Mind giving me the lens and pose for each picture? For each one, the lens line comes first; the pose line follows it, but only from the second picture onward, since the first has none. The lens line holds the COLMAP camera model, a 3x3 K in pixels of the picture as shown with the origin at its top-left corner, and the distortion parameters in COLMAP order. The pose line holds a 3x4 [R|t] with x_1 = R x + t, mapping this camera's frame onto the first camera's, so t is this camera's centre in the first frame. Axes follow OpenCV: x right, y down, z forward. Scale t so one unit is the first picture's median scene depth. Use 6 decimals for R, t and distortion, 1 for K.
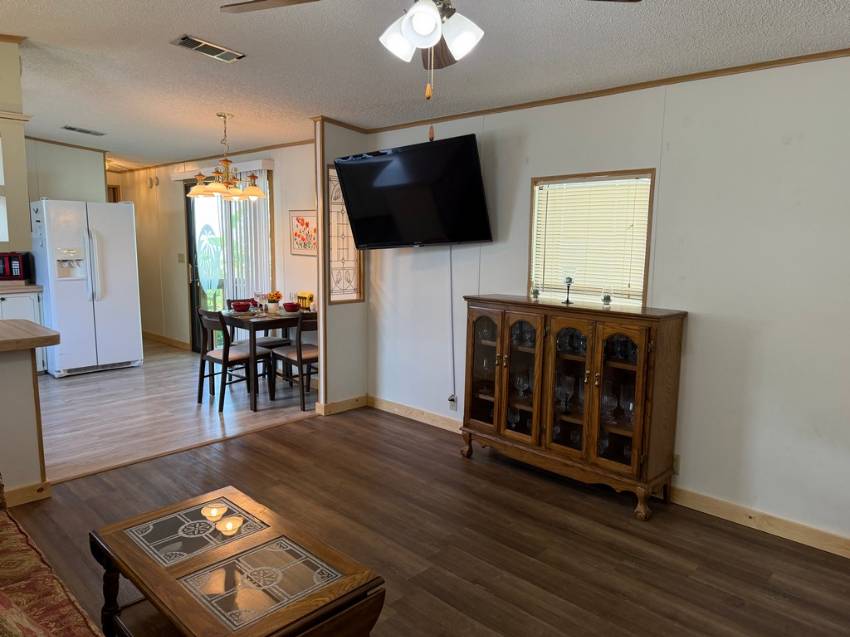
lens RADIAL K [[591.2, 0, 420.3], [0, 591.2, 320.5], [0, 0, 1]] dist [0.039424, -0.067350]
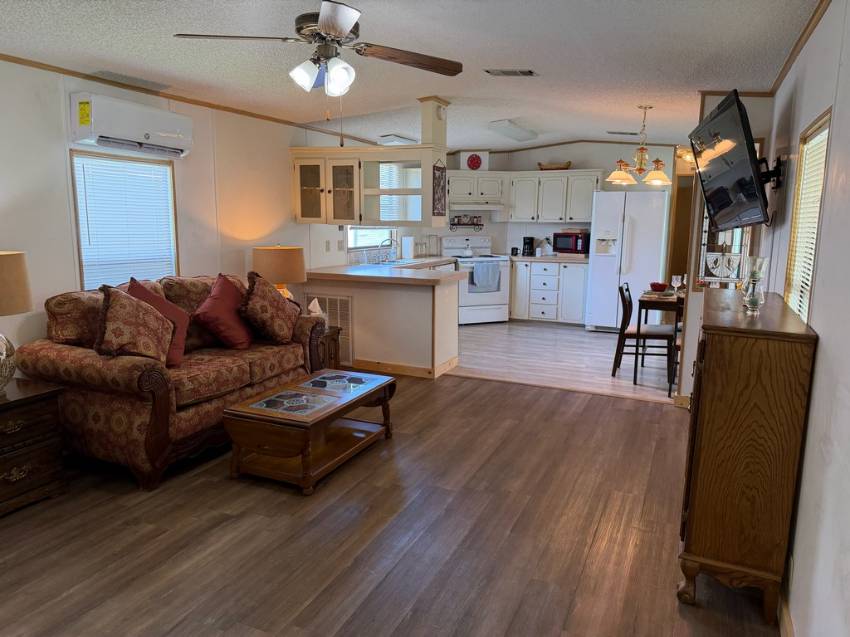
lens RADIAL K [[591.2, 0, 416.9], [0, 591.2, 320.5], [0, 0, 1]] dist [0.039424, -0.067350]
pose [[0.316352, 0.154516, -0.935973, 0.482796], [-0.139191, 0.983528, 0.115321, -0.023395], [0.938375, 0.093797, 0.332648, 0.227411]]
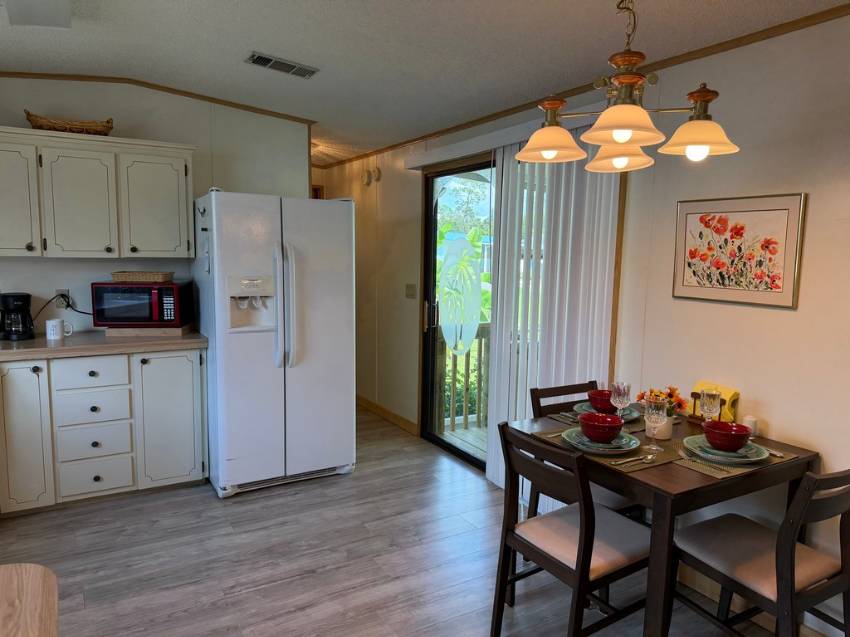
lens RADIAL K [[591.2, 0, 420.8], [0, 591.2, 327.2], [0, 0, 1]] dist [0.039424, -0.067350]
pose [[0.962619, 0.038431, -0.268118, -0.278063], [-0.044459, 0.998876, -0.016447, -0.070694], [0.267185, 0.027753, 0.963246, 0.494781]]
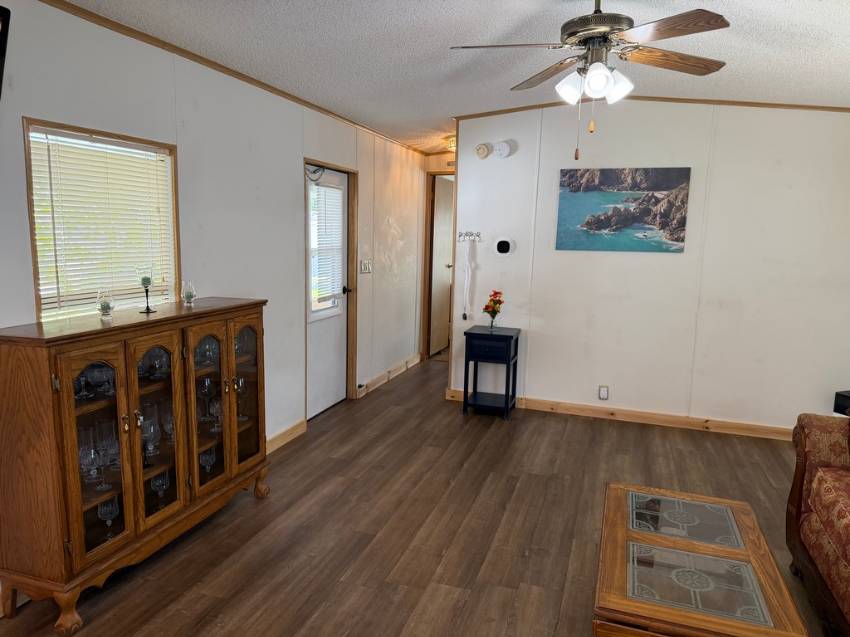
lens RADIAL K [[591.2, 0, 421.2], [0, 591.2, 317.7], [0, 0, 1]] dist [0.039424, -0.067350]
pose [[-0.429058, -0.155268, 0.889832, -0.335681], [0.101641, 0.970560, 0.218363, -0.090712], [-0.897540, 0.184134, -0.400645, 0.598814]]
